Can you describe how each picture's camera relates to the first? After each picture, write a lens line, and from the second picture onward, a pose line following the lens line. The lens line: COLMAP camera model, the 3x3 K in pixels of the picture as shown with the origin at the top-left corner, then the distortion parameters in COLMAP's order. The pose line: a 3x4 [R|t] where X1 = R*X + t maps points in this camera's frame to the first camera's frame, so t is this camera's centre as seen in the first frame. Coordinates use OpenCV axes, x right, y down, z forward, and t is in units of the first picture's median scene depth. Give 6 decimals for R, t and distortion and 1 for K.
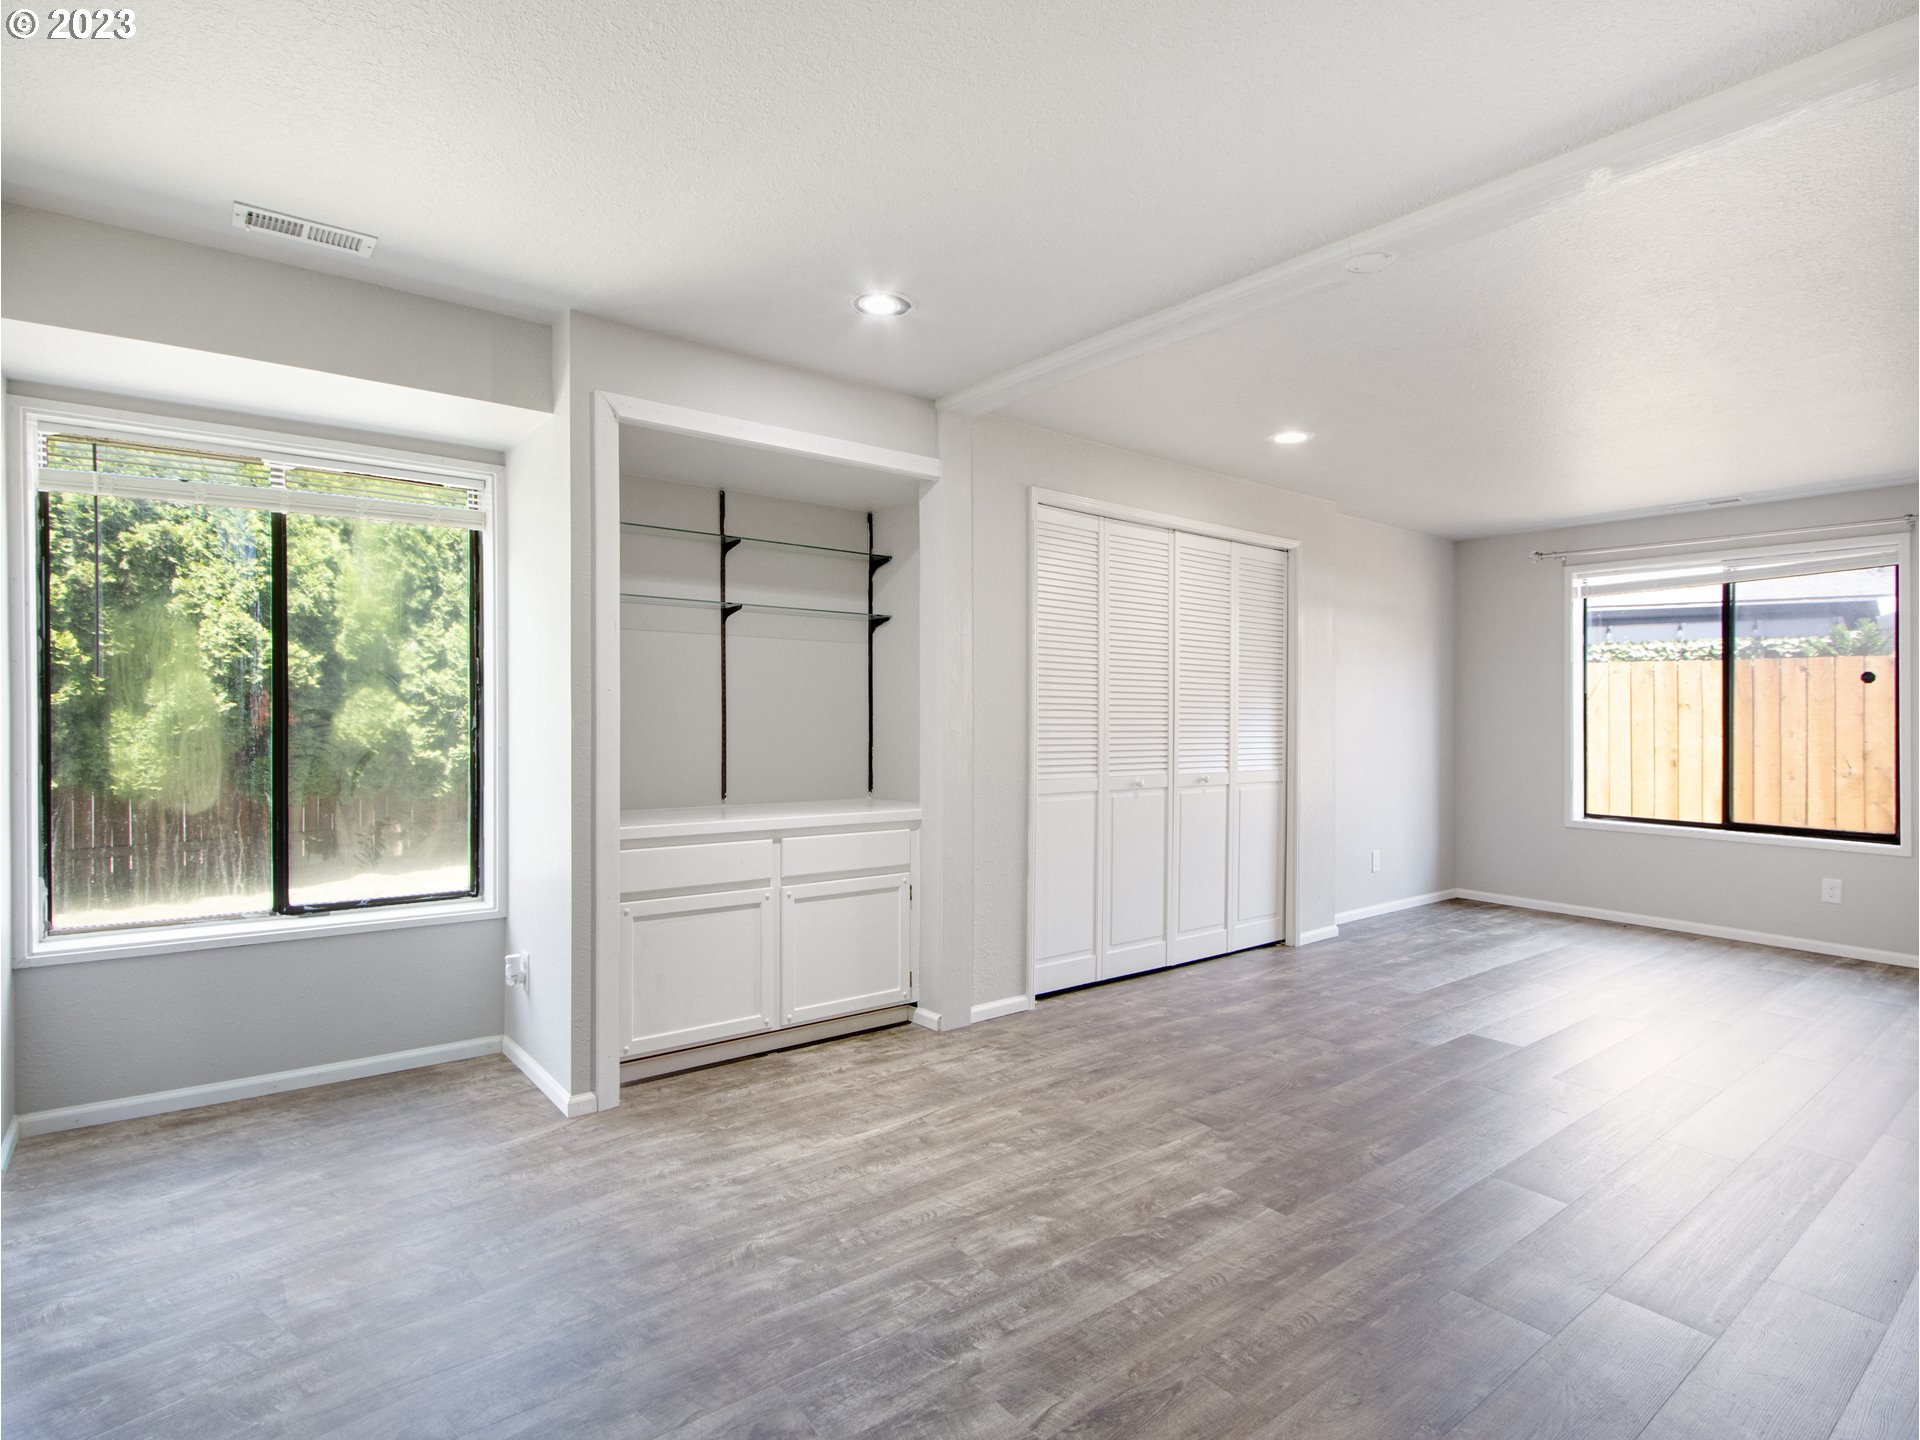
lens RADIAL K [[1033.2, 0, 974.1], [0, 1033.2, 728.2], [0, 0, 1]] dist [-0.009627, 0.007658]
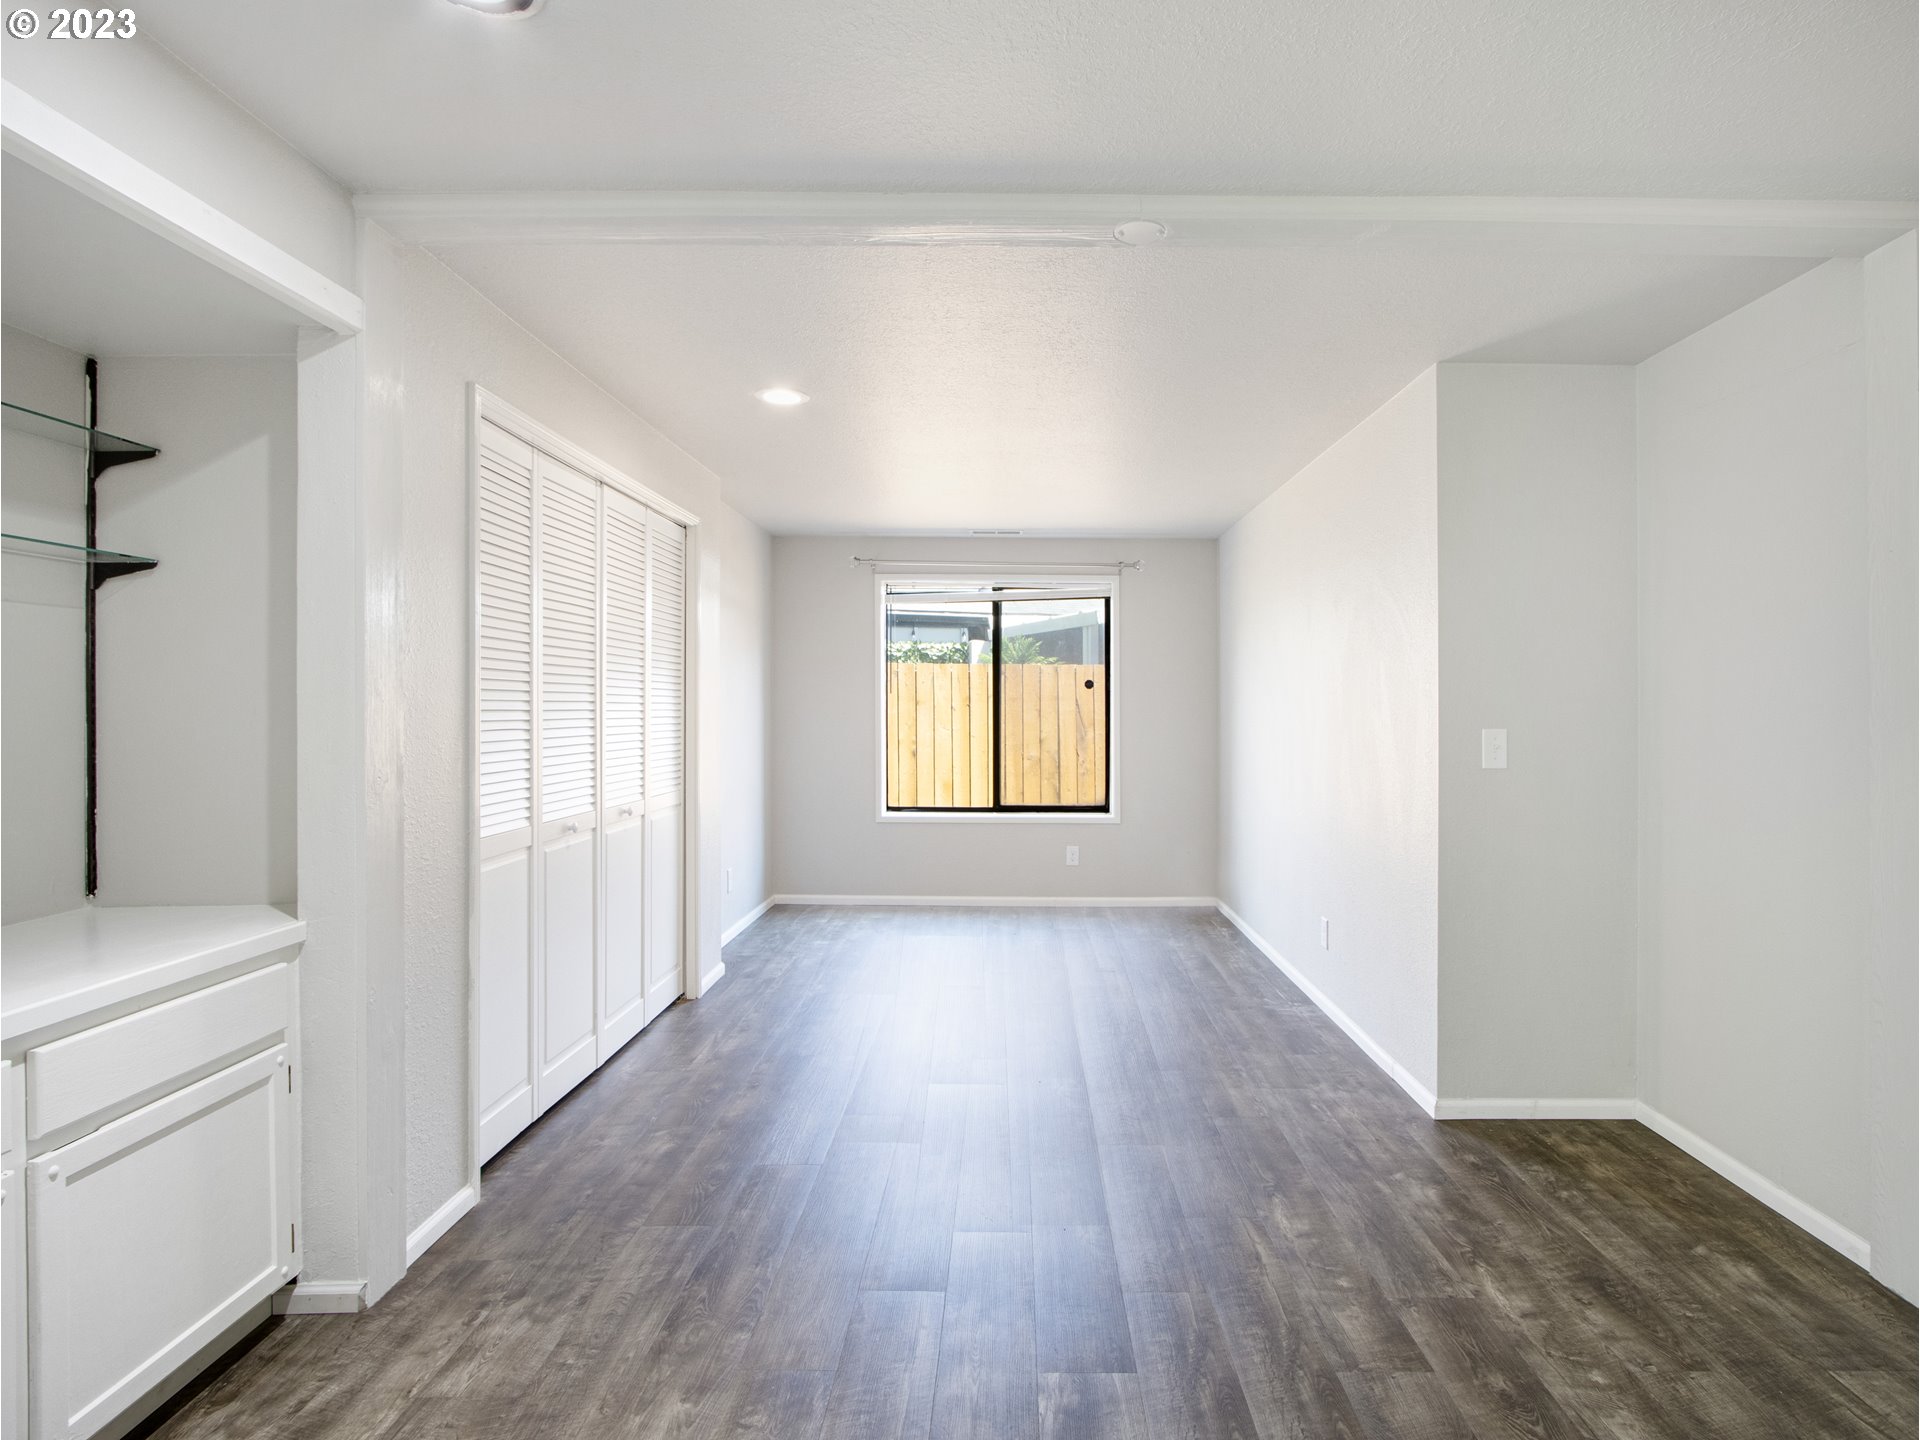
lens RADIAL K [[1033.2, 0, 975.9], [0, 1033.2, 700.3], [0, 0, 1]] dist [-0.009627, 0.007658]
pose [[0.620590, -0.006019, 0.784112, -0.250678], [0.009188, 0.999958, 0.000404, -0.035634], [-0.784082, 0.006954, 0.620619, 0.363807]]
